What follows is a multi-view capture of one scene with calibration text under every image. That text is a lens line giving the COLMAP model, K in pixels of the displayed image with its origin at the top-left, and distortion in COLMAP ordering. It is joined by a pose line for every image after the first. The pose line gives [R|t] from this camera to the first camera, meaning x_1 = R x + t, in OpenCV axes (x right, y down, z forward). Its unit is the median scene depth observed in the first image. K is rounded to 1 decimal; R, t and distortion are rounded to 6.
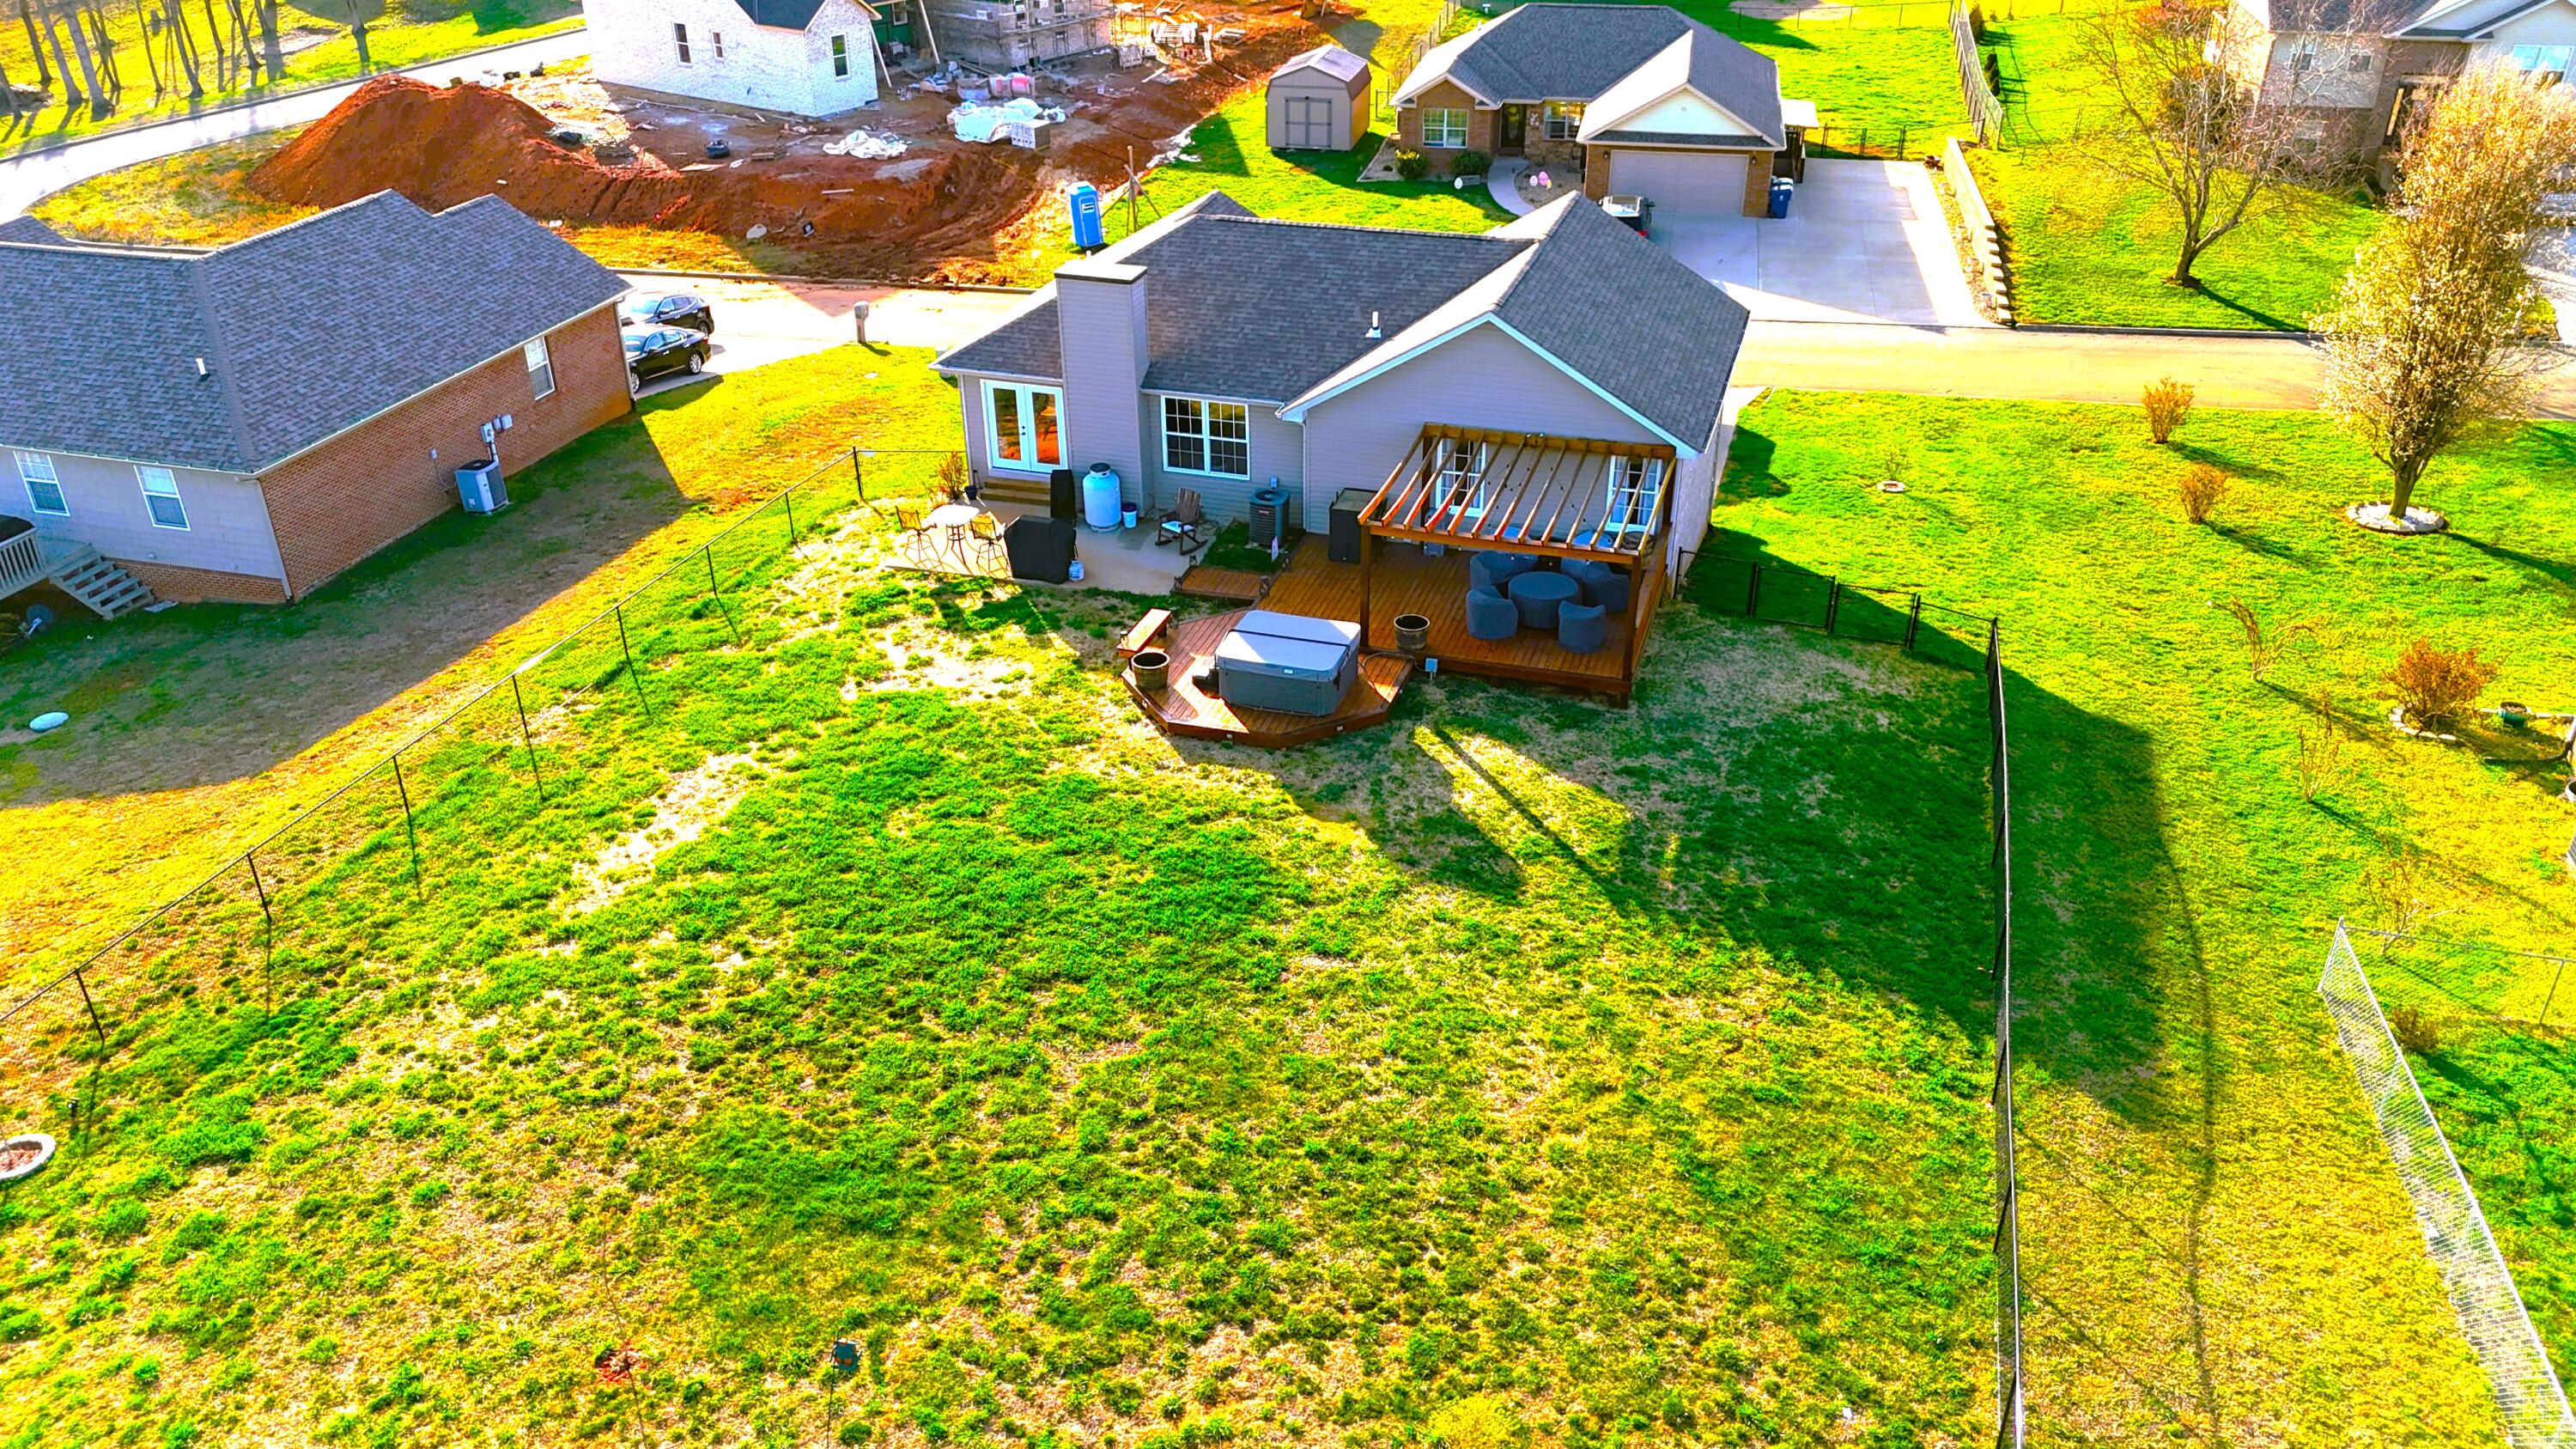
lens RADIAL K [[1896.1, 0, 1294.0], [0, 1896.1, 719.8], [0, 0, 1]] dist [0.074621, -0.076715]
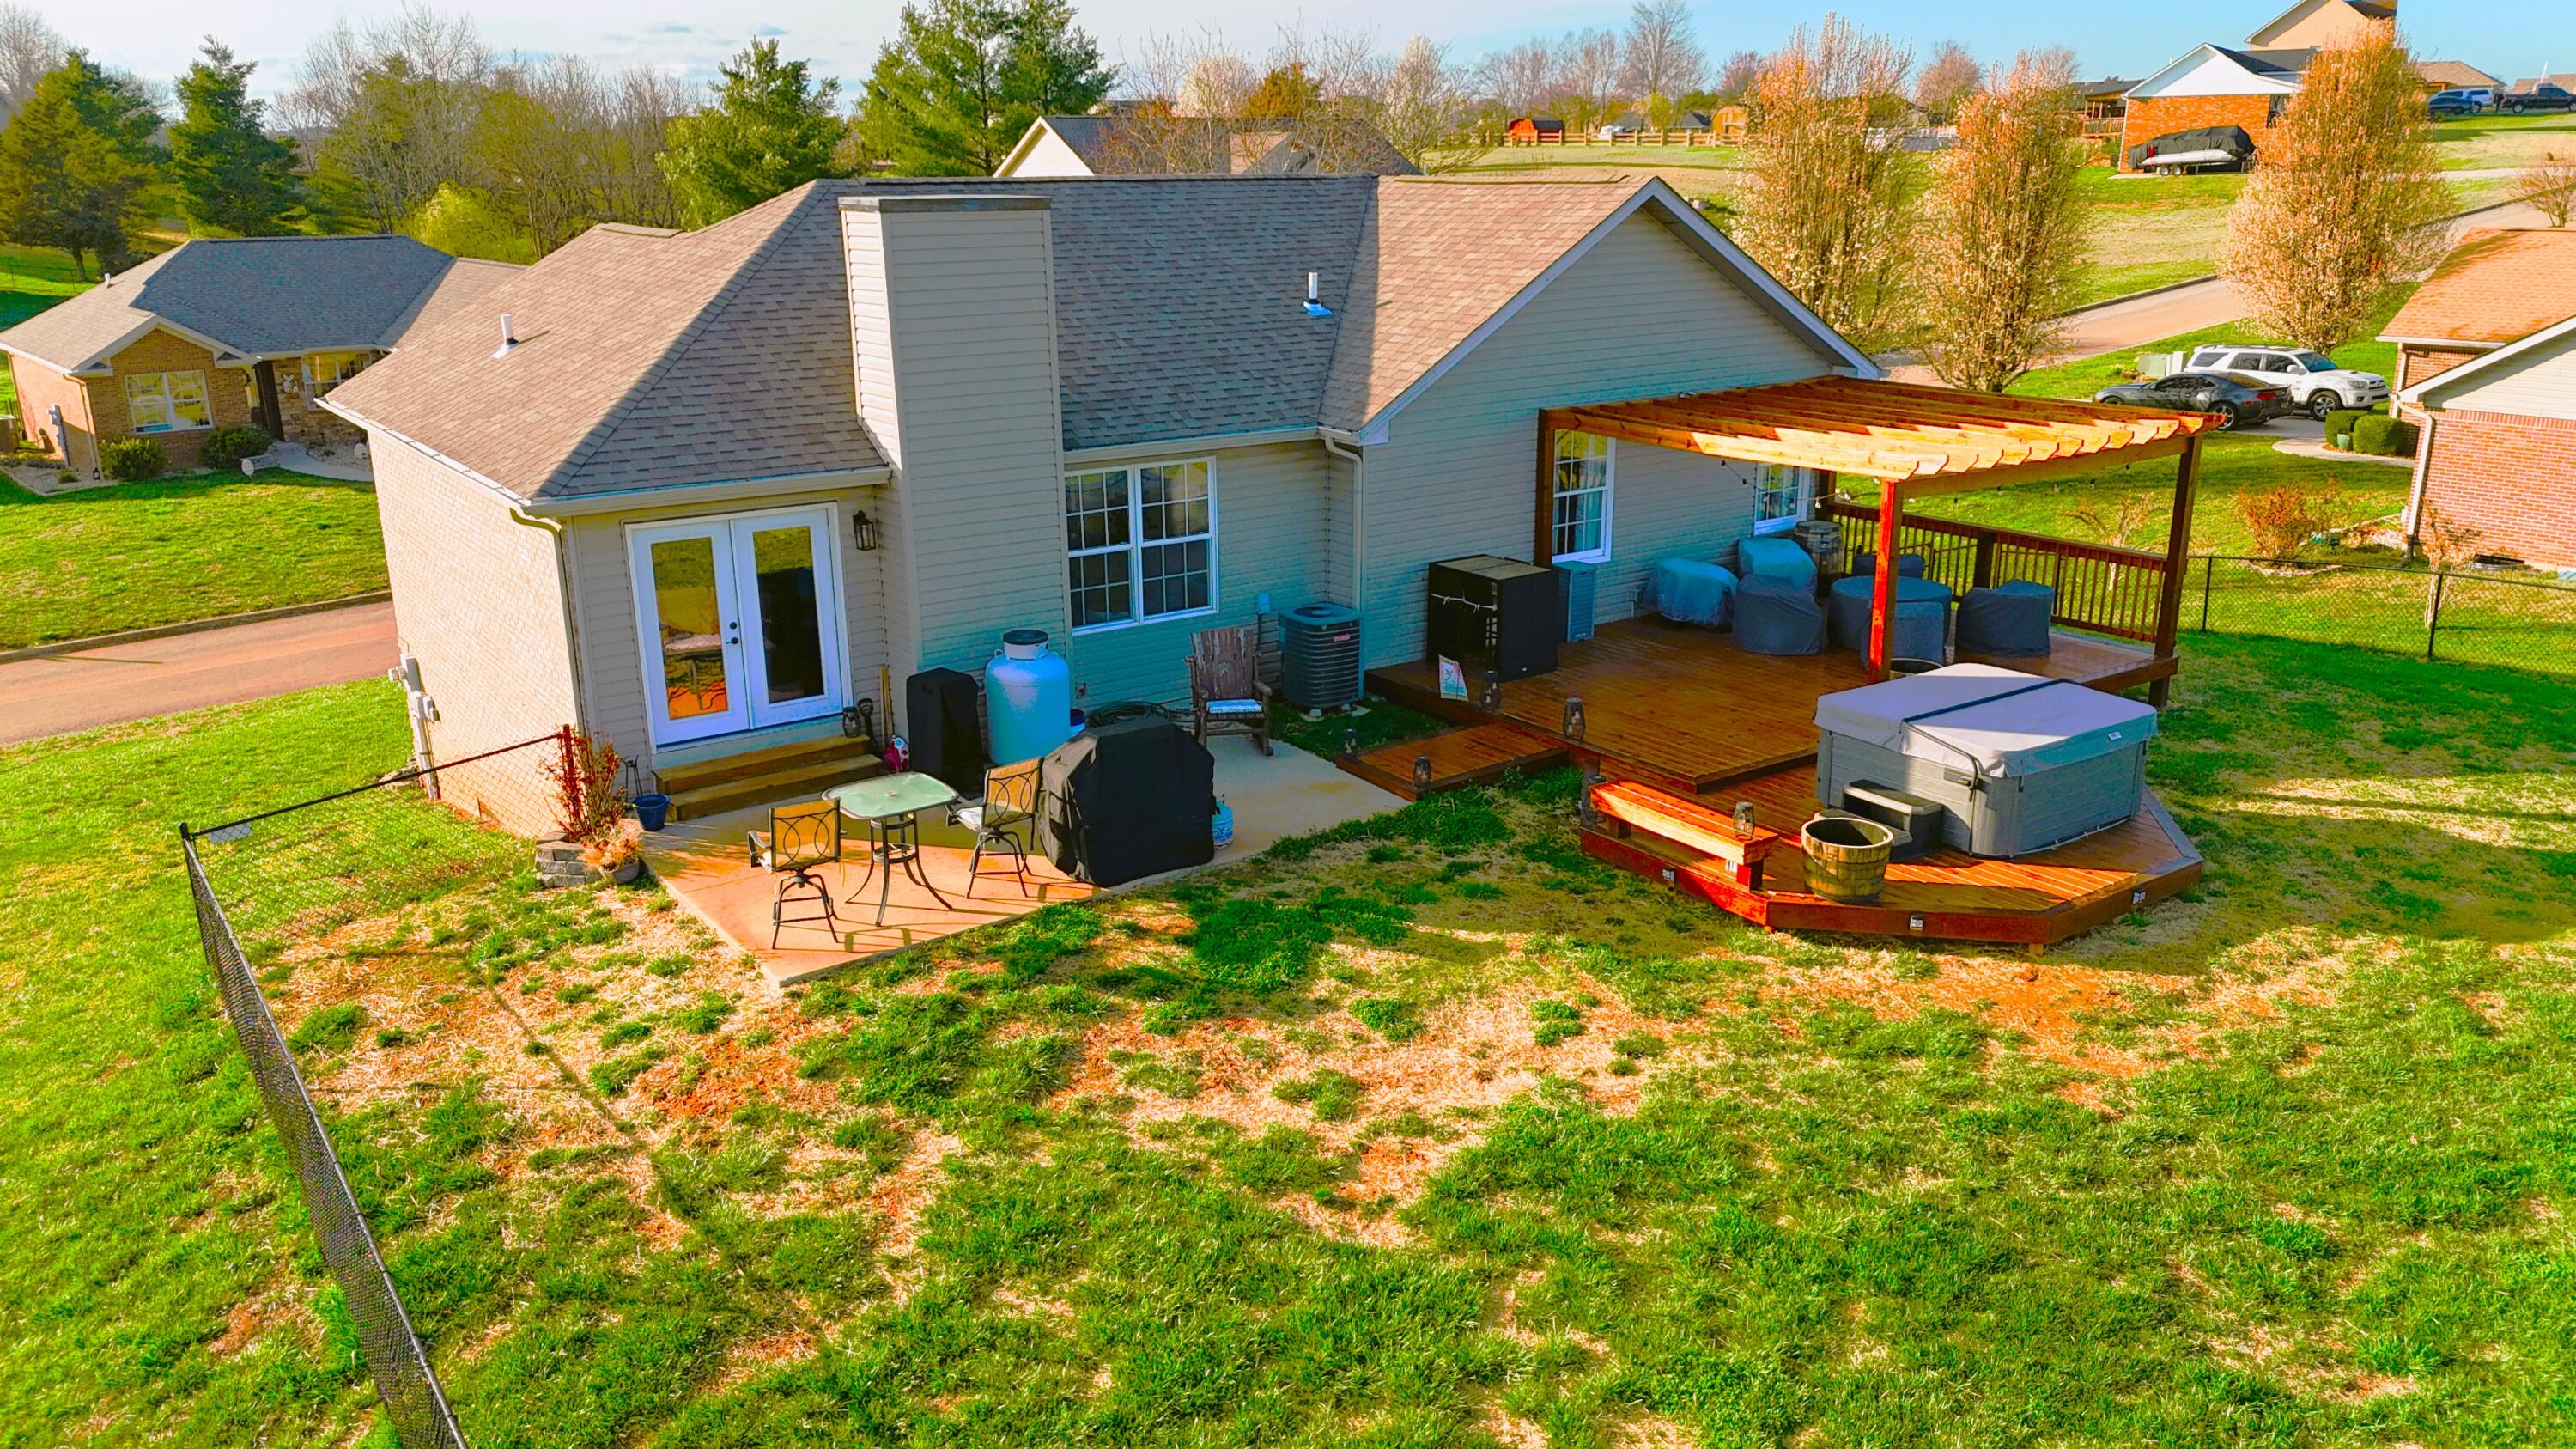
lens RADIAL K [[1896.1, 0, 1294.0], [0, 1896.1, 719.8], [0, 0, 1]] dist [0.074621, -0.076715]
pose [[0.613080, -0.225301, 0.757214, -0.415800], [0.386170, 0.921626, -0.038444, -0.076306], [-0.689206, 0.315982, 0.652035, 0.694554]]
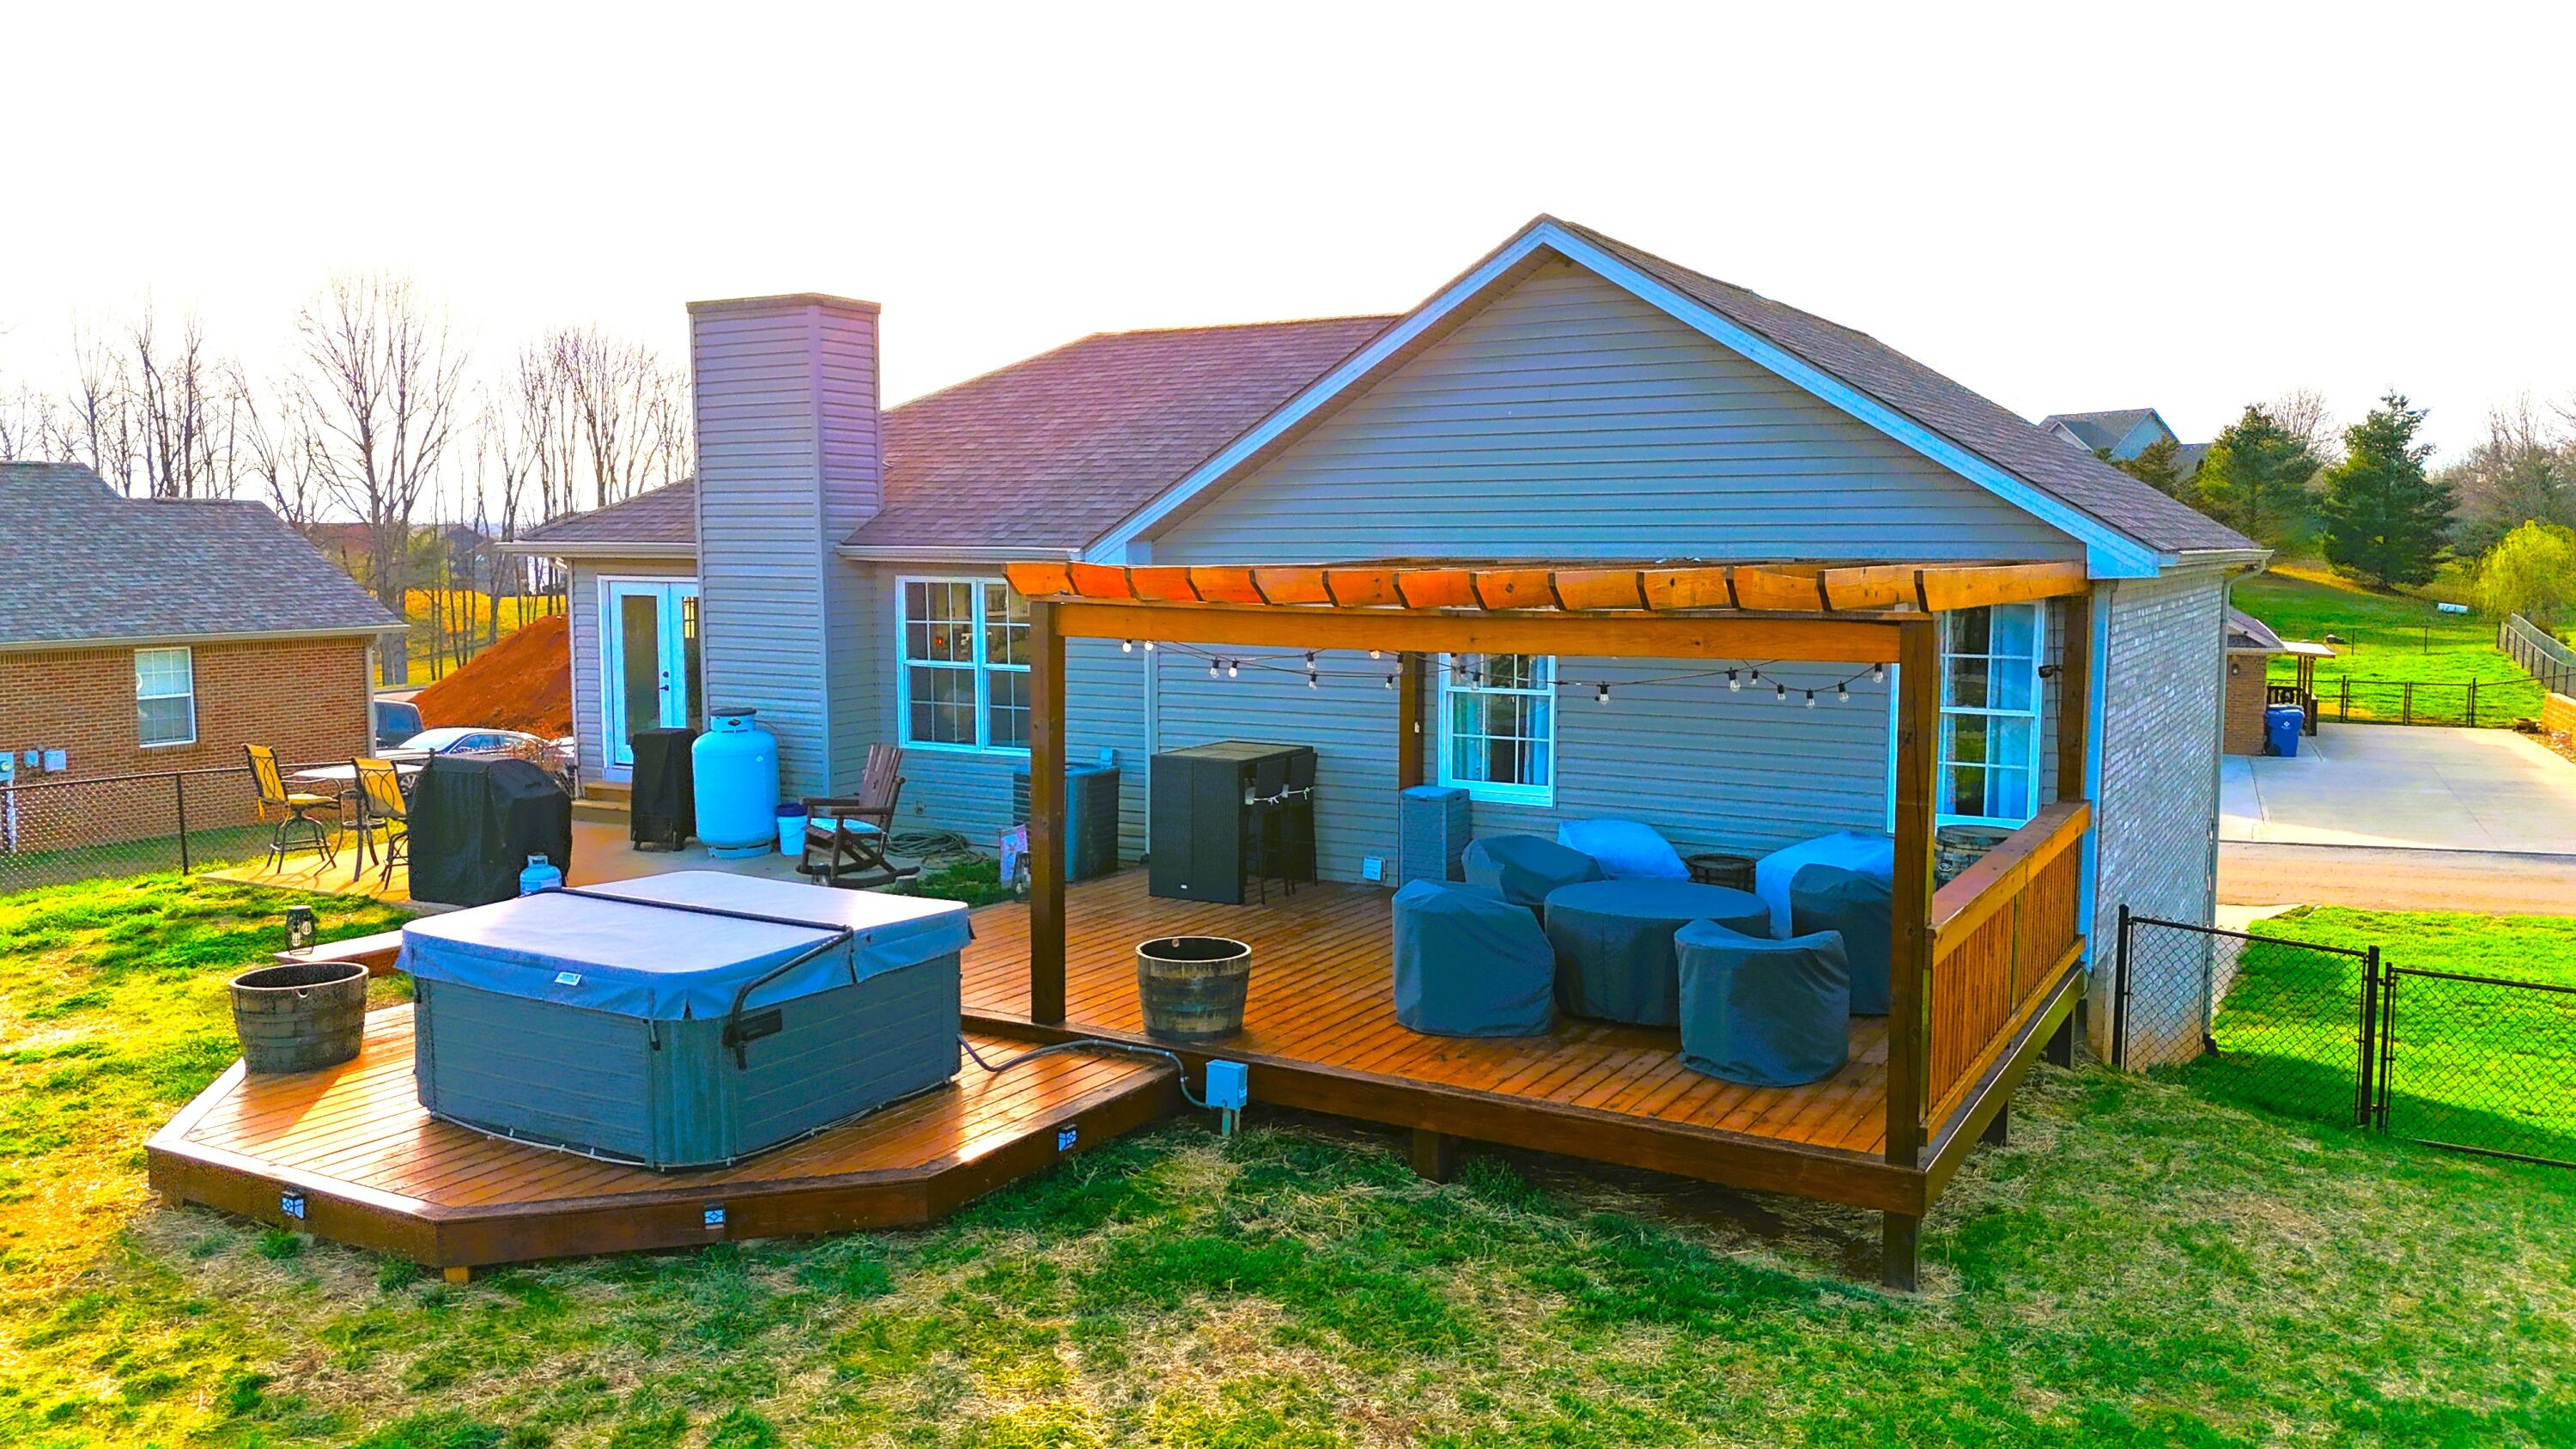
lens RADIAL K [[1896.1, 0, 1294.0], [0, 1896.1, 719.8], [0, 0, 1]] dist [0.074621, -0.076715]
pose [[0.974327, 0.027606, -0.223437, 0.132095], [-0.114082, 0.916140, -0.384283, 0.027983], [0.194091, 0.399907, 0.895769, 0.640416]]
